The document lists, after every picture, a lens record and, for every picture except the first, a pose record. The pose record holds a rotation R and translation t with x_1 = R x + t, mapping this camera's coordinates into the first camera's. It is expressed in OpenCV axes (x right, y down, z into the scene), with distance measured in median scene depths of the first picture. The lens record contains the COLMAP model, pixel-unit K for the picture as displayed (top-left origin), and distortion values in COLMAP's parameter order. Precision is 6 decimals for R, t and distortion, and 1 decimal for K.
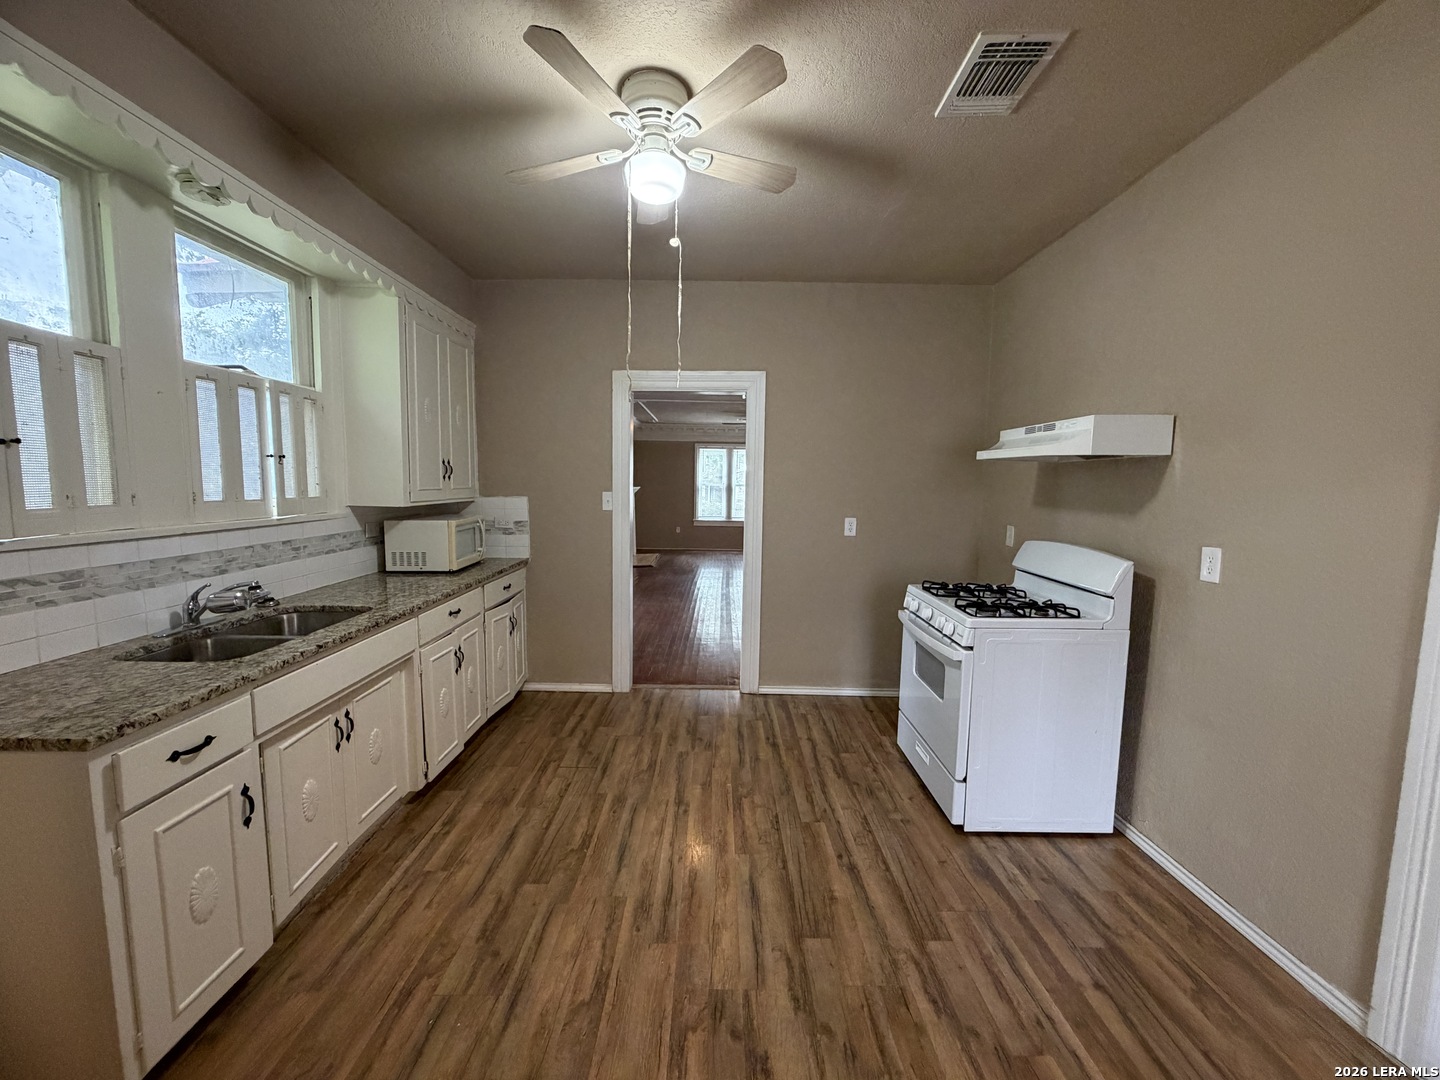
lens RADIAL K [[574.2, 0, 717.1], [0, 574.2, 539.5], [0, 0, 1]] dist [0.007182, -0.000064]
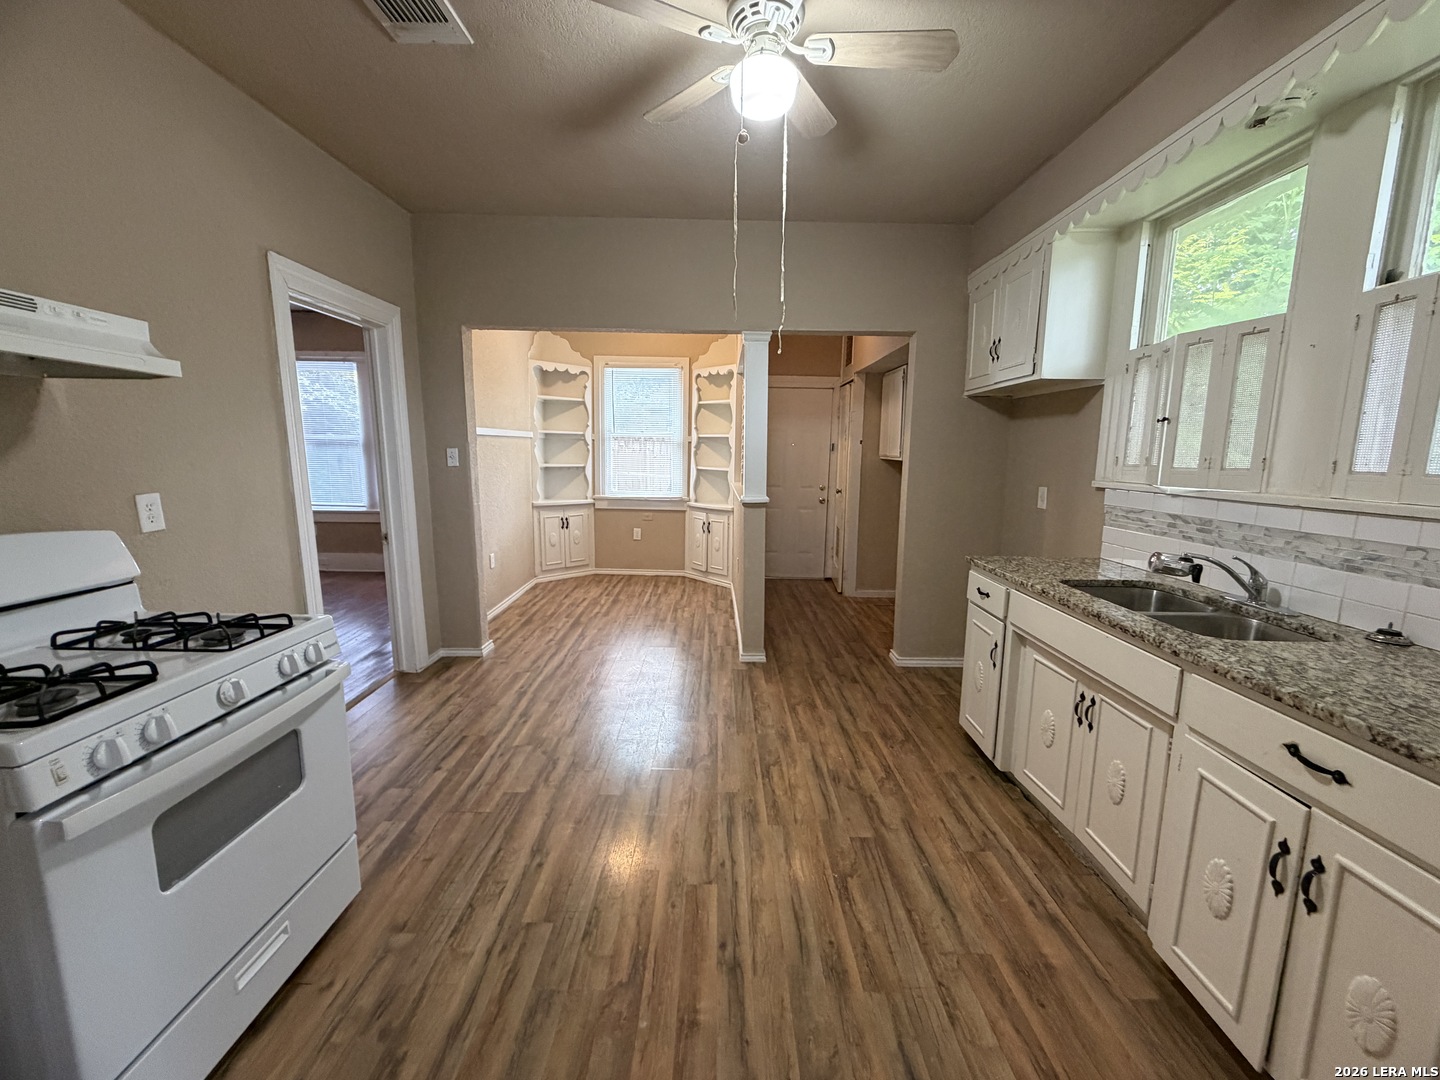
lens RADIAL K [[574.2, 0, 717.1], [0, 574.2, 539.5], [0, 0, 1]] dist [0.007182, -0.000064]
pose [[-0.999766, -0.021631, -0.000014, -0.046076], [-0.020946, 0.967936, 0.250323, -0.158337], [-0.005401, 0.250265, -0.968162, 1.827708]]
